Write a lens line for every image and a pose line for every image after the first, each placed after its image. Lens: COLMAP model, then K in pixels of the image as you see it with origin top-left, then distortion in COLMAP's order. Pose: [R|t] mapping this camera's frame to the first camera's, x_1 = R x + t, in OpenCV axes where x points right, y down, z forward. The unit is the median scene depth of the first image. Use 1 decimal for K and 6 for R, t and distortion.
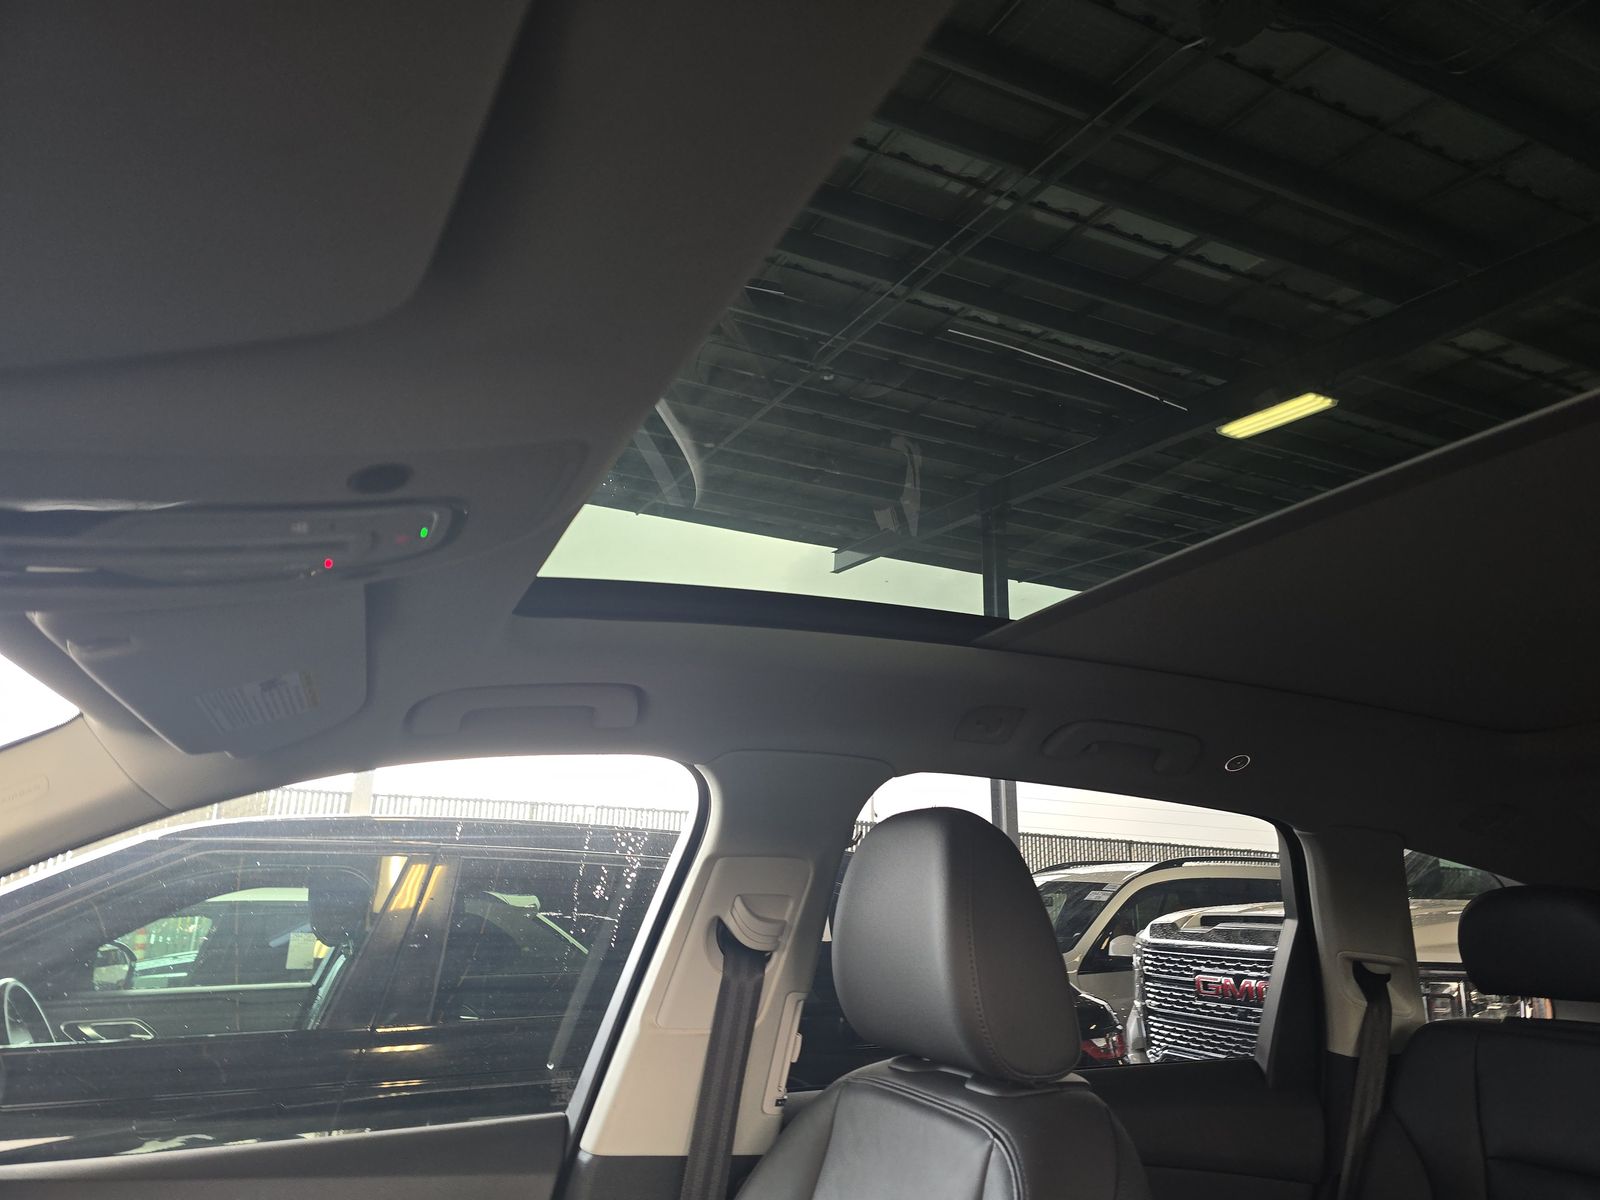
lens RADIAL K [[1094.7, 0, 800.3], [0, 1094.7, 600.1], [0, 0, 1]] dist [0.037741, -0.039343]
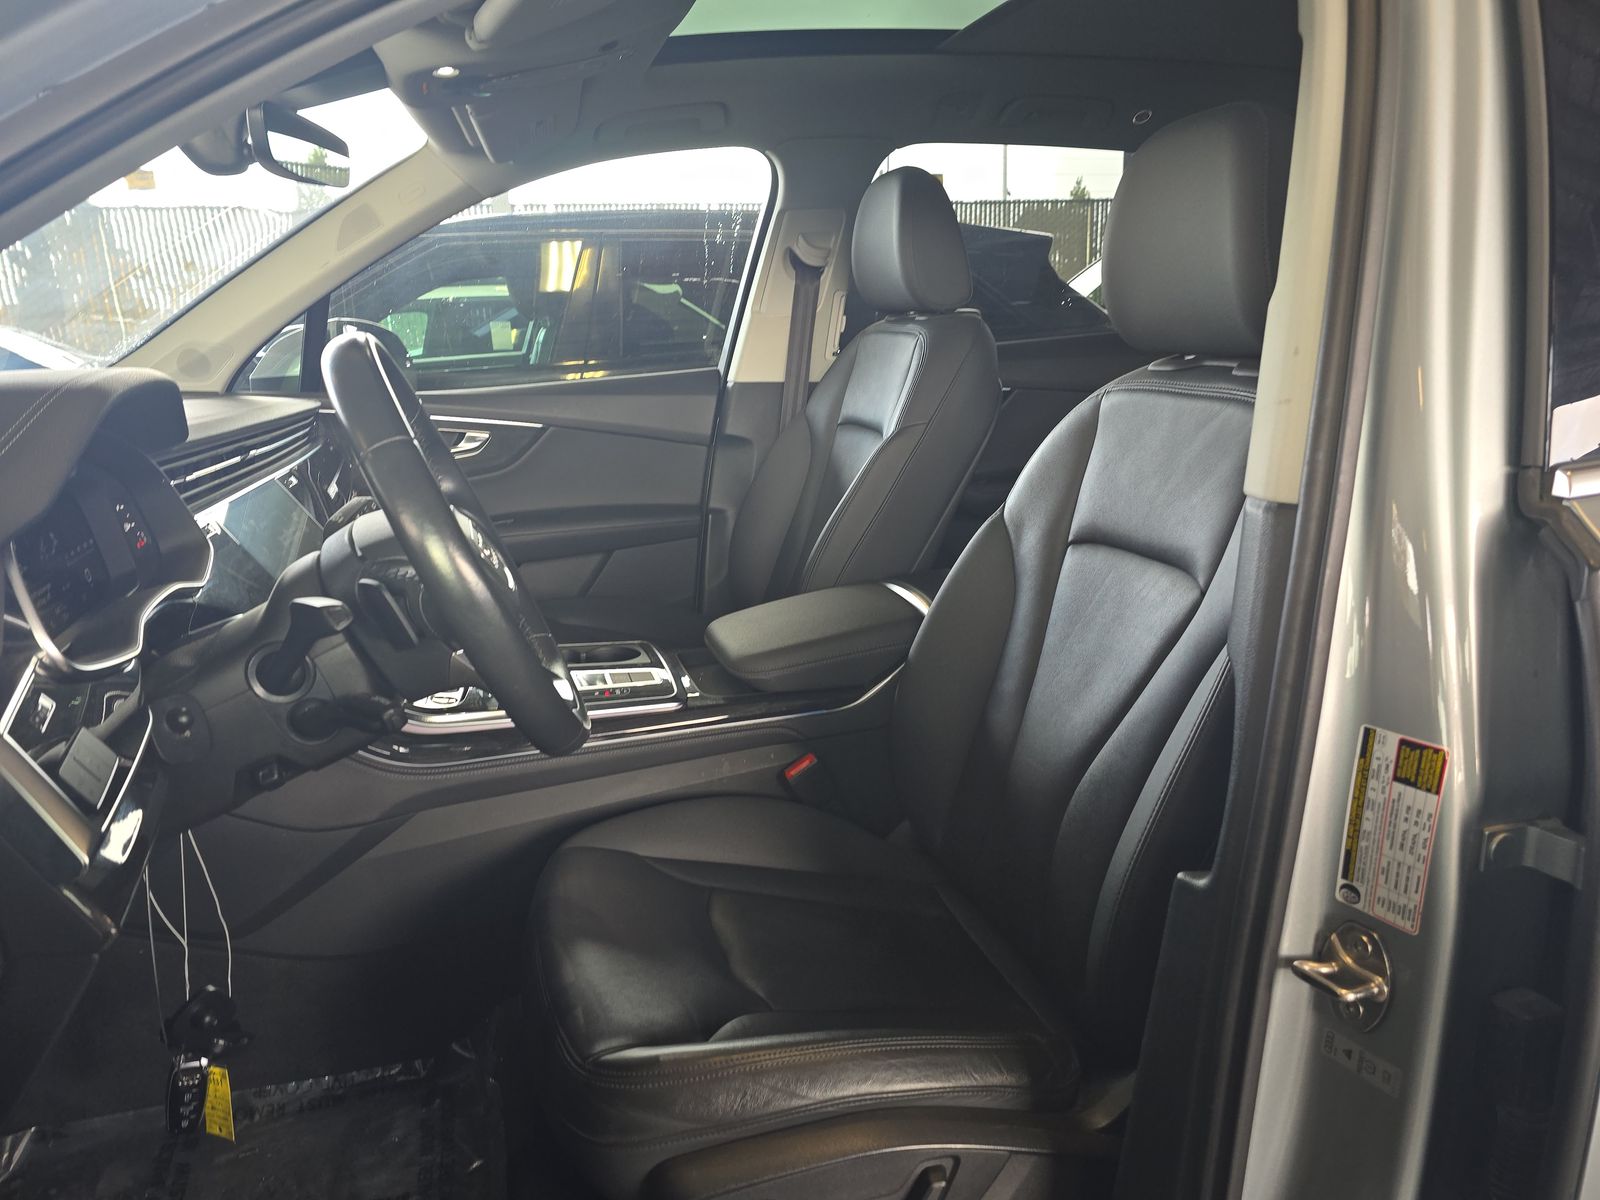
lens RADIAL K [[1094.7, 0, 805.3], [0, 1094.7, 637.3], [0, 0, 1]] dist [0.037741, -0.039343]
pose [[0.991468, -0.028034, -0.127300, 0.147132], [0.092090, 0.841811, 0.531859, -0.103857], [0.092252, -0.539044, 0.837210, -0.732973]]
